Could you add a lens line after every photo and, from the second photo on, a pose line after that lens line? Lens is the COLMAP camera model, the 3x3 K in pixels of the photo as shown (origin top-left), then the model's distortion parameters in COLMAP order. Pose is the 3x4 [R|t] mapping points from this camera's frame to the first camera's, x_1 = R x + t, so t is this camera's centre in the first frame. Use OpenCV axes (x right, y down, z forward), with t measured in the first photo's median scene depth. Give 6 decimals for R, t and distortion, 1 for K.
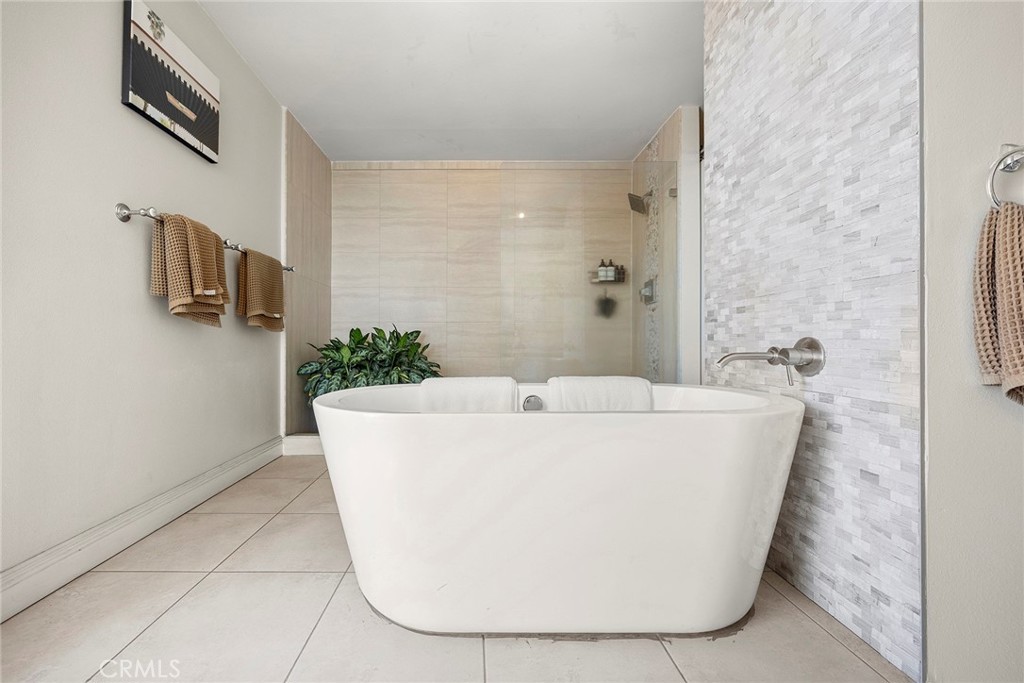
lens RADIAL K [[384.7, 0, 507.8], [0, 384.7, 342.6], [0, 0, 1]] dist [-0.000683, -0.000068]
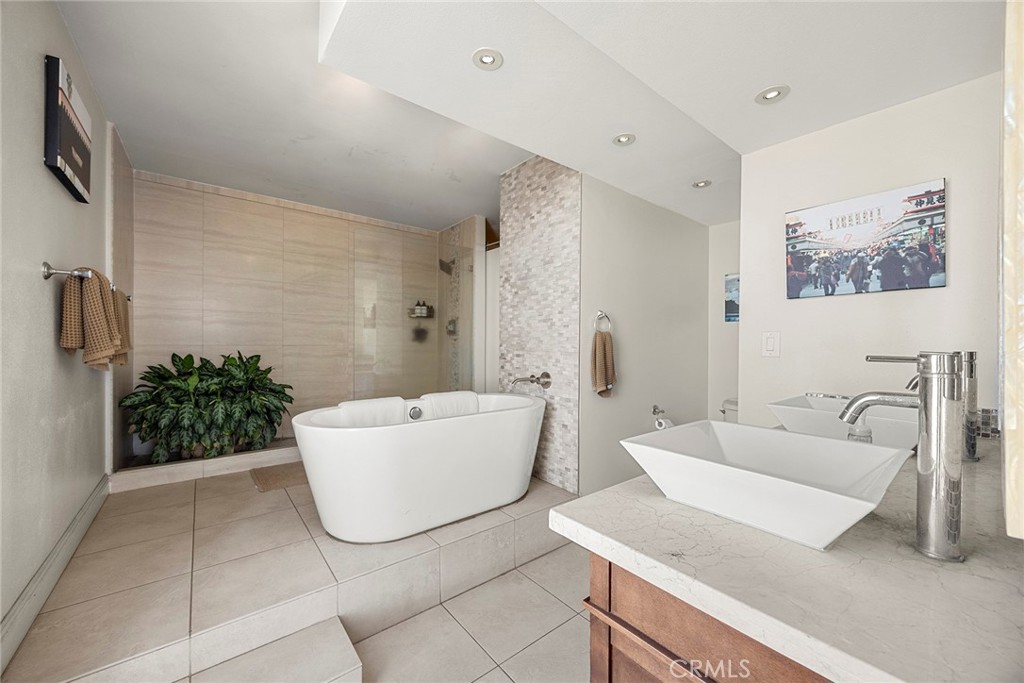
lens RADIAL K [[384.7, 0, 507.8], [0, 384.7, 342.6], [0, 0, 1]] dist [-0.000683, -0.000068]
pose [[0.800707, -0.000550, 0.599056, -0.656994], [-0.009182, 0.999871, 0.013191, -0.178326], [-0.598985, -0.016063, 0.800599, -0.600149]]
